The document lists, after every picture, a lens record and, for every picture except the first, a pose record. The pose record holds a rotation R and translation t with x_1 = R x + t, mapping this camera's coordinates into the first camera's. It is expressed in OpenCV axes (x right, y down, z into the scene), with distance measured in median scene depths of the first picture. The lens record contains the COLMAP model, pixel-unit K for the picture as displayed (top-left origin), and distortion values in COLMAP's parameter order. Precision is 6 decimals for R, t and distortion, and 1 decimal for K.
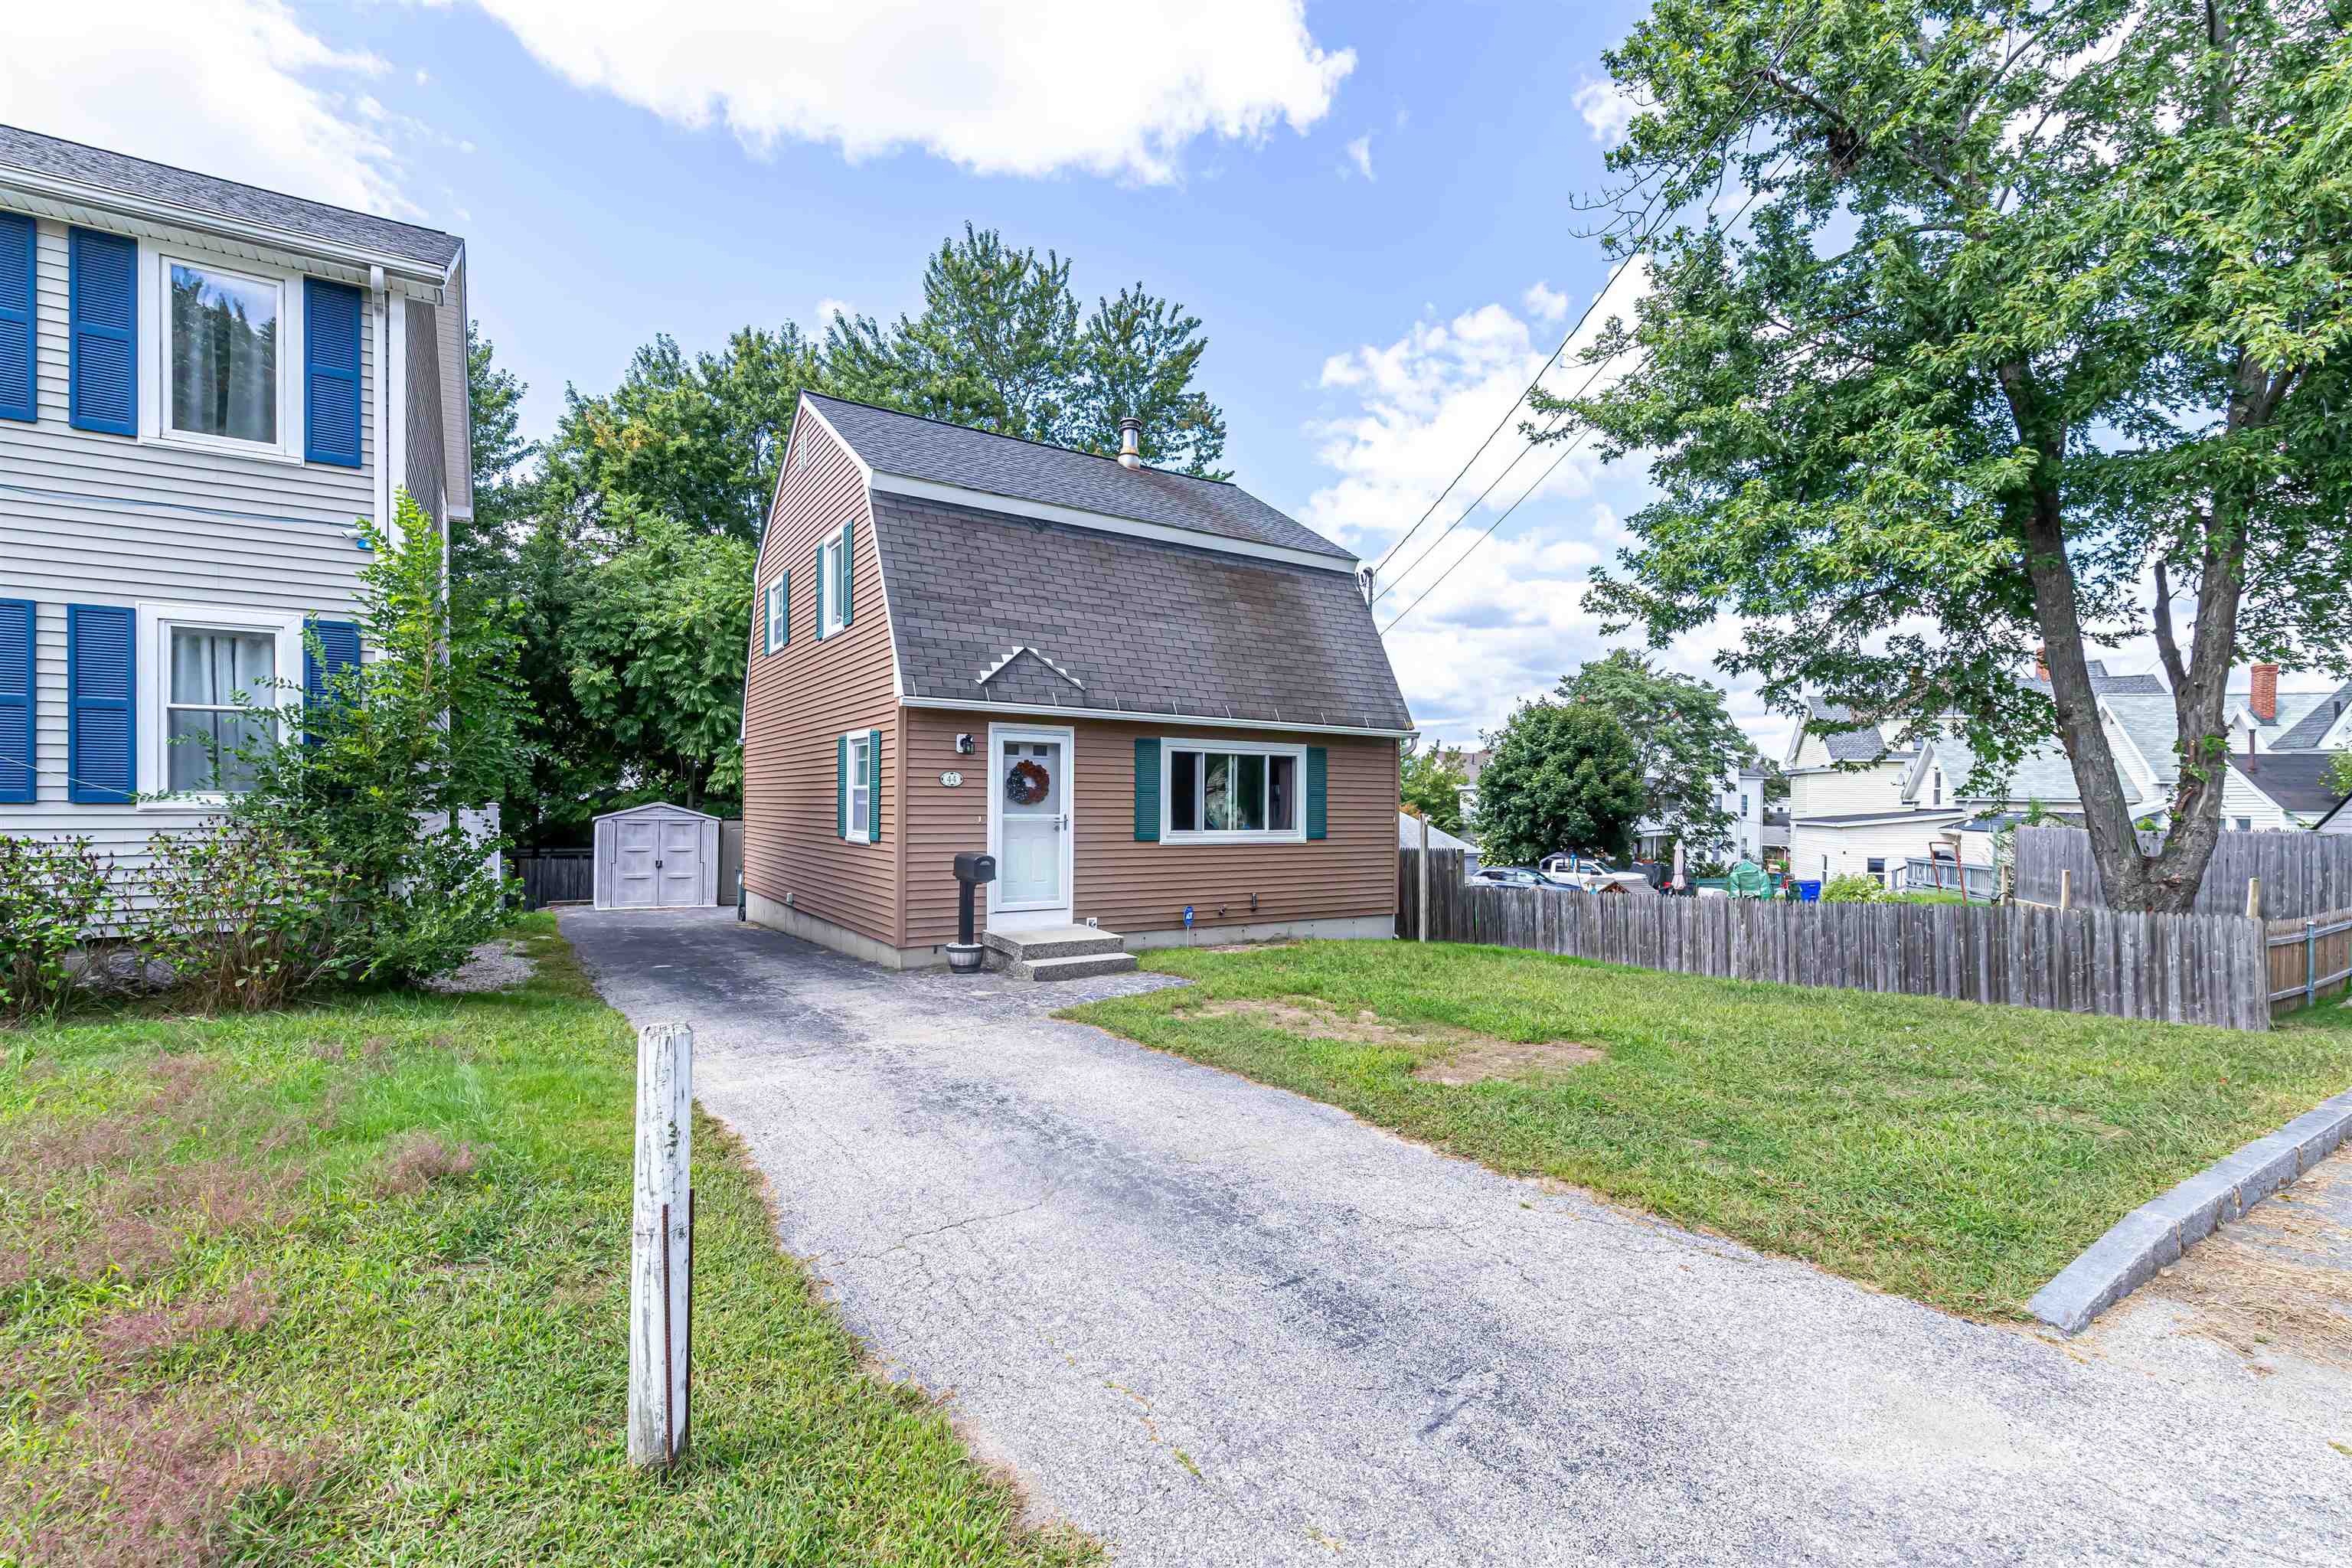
lens RADIAL K [[1029.3, 0, 1217.0], [0, 1029.3, 824.3], [0, 0, 1]] dist [0.002907, -0.001101]
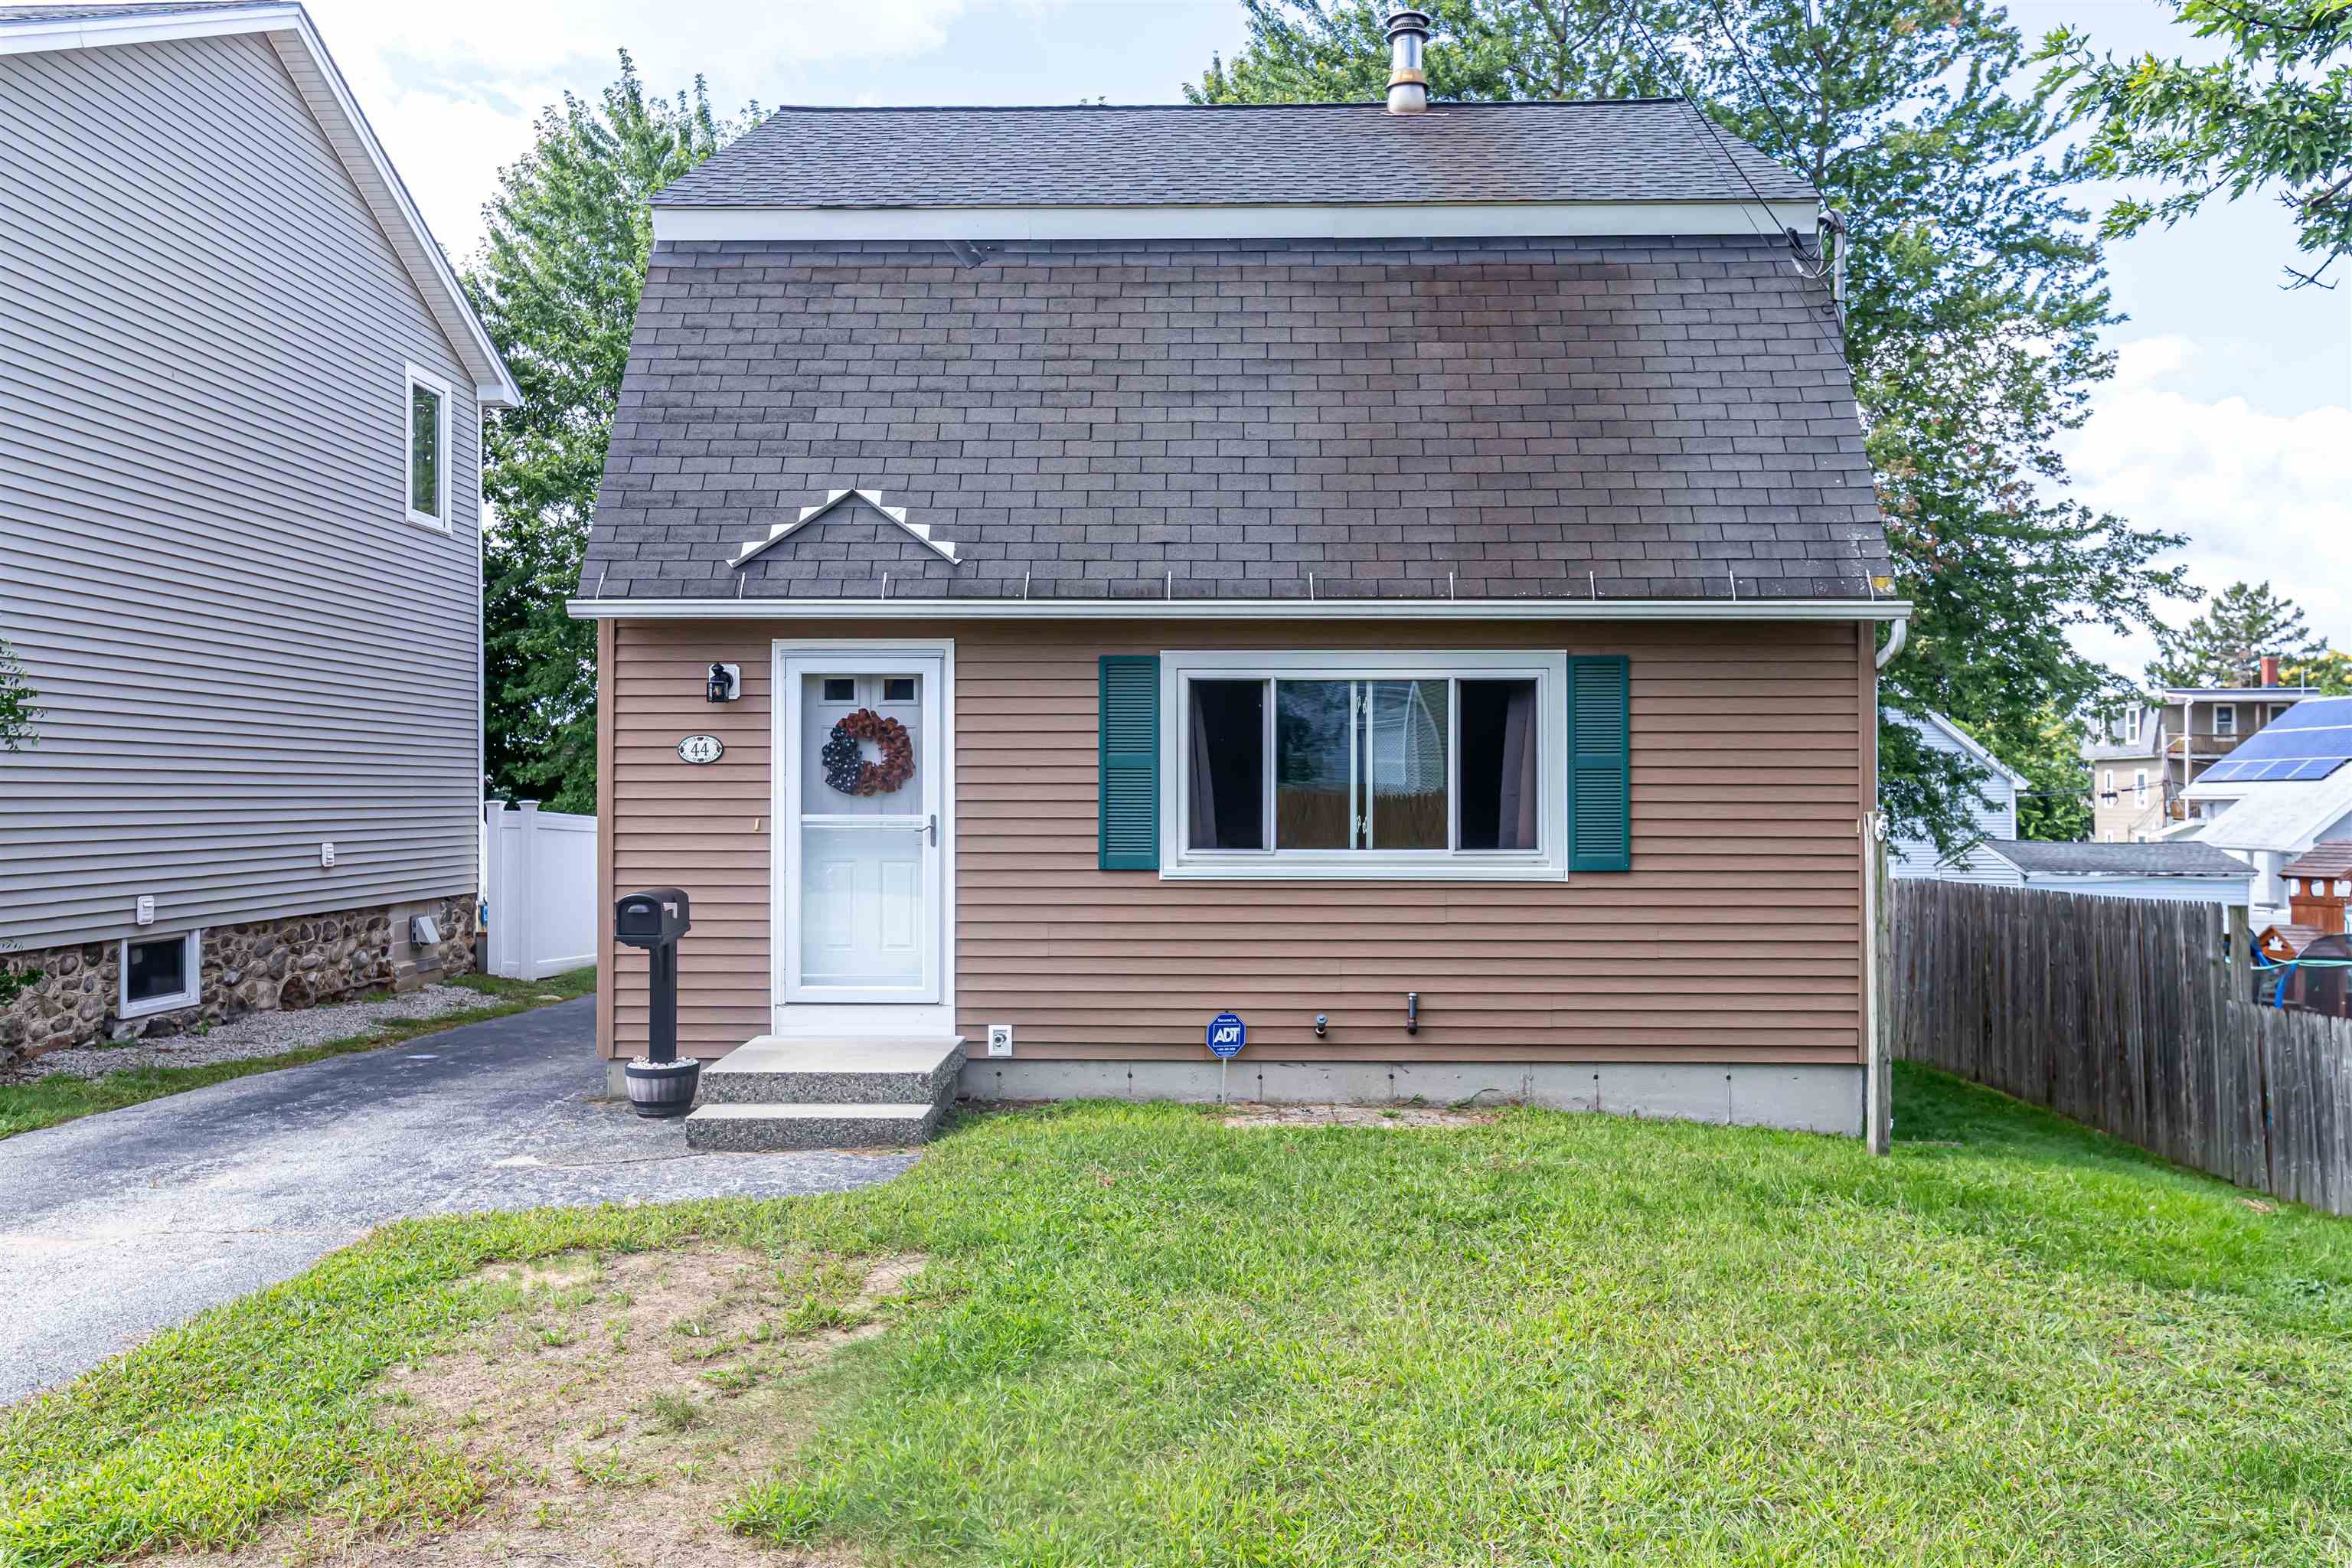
lens RADIAL K [[1721.0, 0, 1195.6], [0, 1721.0, 798.6], [0, 0, 1]] dist [0.004280, -0.006494]
pose [[0.816080, -0.009085, -0.577868, 0.392364], [-0.003760, 0.999772, -0.021028, -0.000488], [0.577927, 0.019334, 0.815859, 0.353239]]
